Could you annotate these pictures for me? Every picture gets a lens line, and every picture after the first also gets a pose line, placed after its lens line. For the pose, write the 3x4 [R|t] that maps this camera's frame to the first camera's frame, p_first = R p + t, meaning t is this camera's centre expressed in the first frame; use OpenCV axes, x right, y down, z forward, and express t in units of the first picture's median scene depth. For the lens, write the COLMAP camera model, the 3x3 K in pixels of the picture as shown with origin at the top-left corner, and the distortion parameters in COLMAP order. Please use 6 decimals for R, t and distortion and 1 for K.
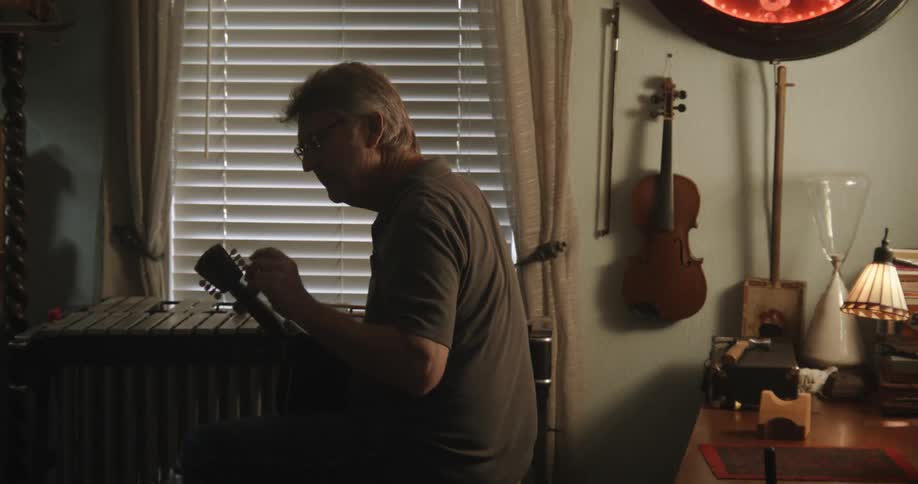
lens RADIAL K [[2315.8, 0, 459.0], [0, 2315.8, 242.0], [0, 0, 1]] dist [-0.029515, -0.207227]
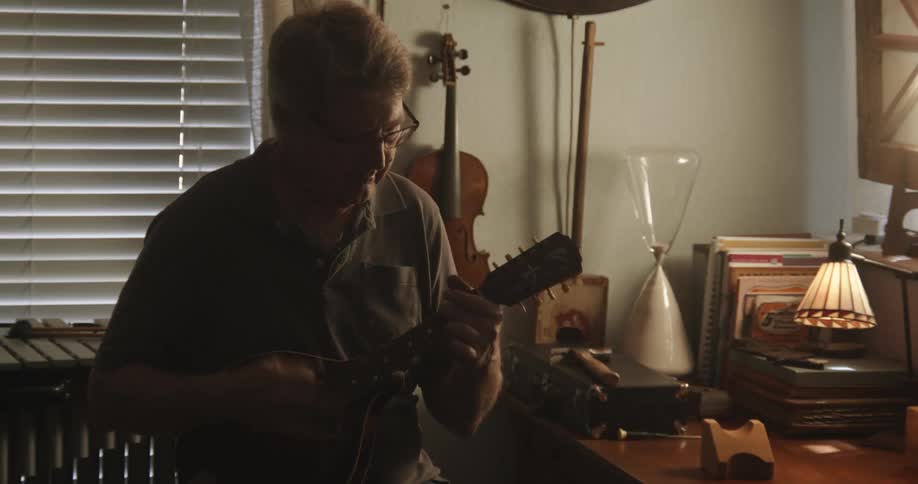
lens RADIAL K [[2315.8, 0, 459.0], [0, 2315.8, 242.0], [0, 0, 1]] dist [-0.029515, -0.207227]
pose [[0.927806, -0.022922, 0.372358, -0.219614], [0.014256, 0.999560, 0.026010, -0.018465], [-0.372790, -0.018824, 0.927725, 0.235350]]
